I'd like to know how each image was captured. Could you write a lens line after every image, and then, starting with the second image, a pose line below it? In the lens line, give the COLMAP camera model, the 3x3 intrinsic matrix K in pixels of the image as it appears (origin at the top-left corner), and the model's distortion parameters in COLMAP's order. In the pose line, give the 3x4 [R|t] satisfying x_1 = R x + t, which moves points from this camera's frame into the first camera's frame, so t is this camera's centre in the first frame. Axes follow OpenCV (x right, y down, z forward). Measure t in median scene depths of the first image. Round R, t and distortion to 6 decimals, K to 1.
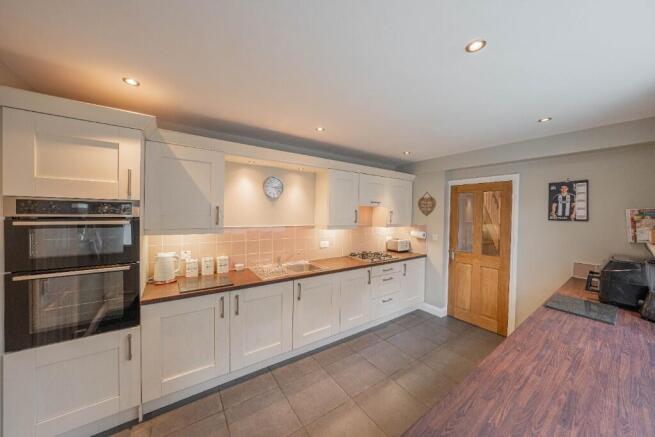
lens RADIAL K [[224.6, 0, 330.1], [0, 224.6, 215.0], [0, 0, 1]] dist [-0.025335, 0.003281]
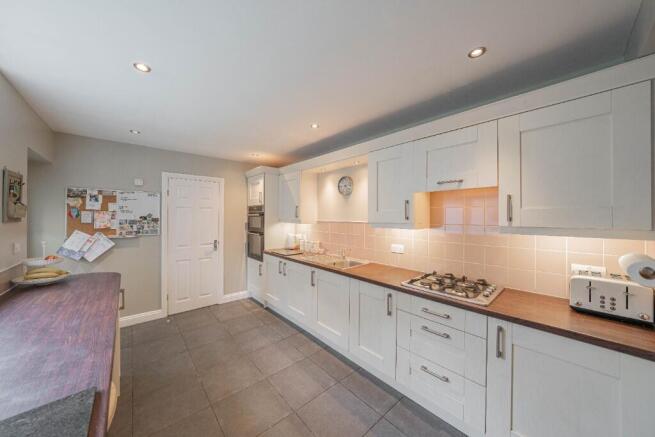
lens RADIAL K [[224.6, 0, 324.0], [0, 224.6, 215.2], [0, 0, 1]] dist [-0.025335, 0.003281]
pose [[0.106267, -0.019403, -0.994148, 0.754785], [-0.012283, 0.999708, -0.020824, 0.039854], [0.994262, 0.014424, 0.105998, 0.720381]]
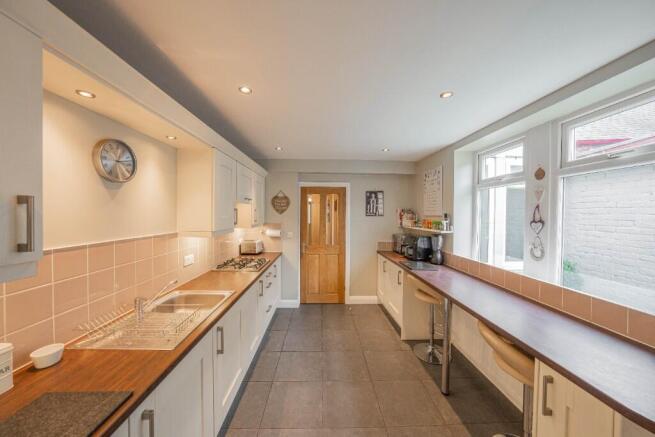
lens RADIAL K [[224.6, 0, 328.2], [0, 224.6, 215.4], [0, 0, 1]] dist [-0.025335, 0.003281]
pose [[0.548332, -0.021186, 0.835992, -0.368126], [0.009693, 0.999773, 0.018979, -0.009513], [-0.836205, -0.002304, 0.548413, 0.319728]]
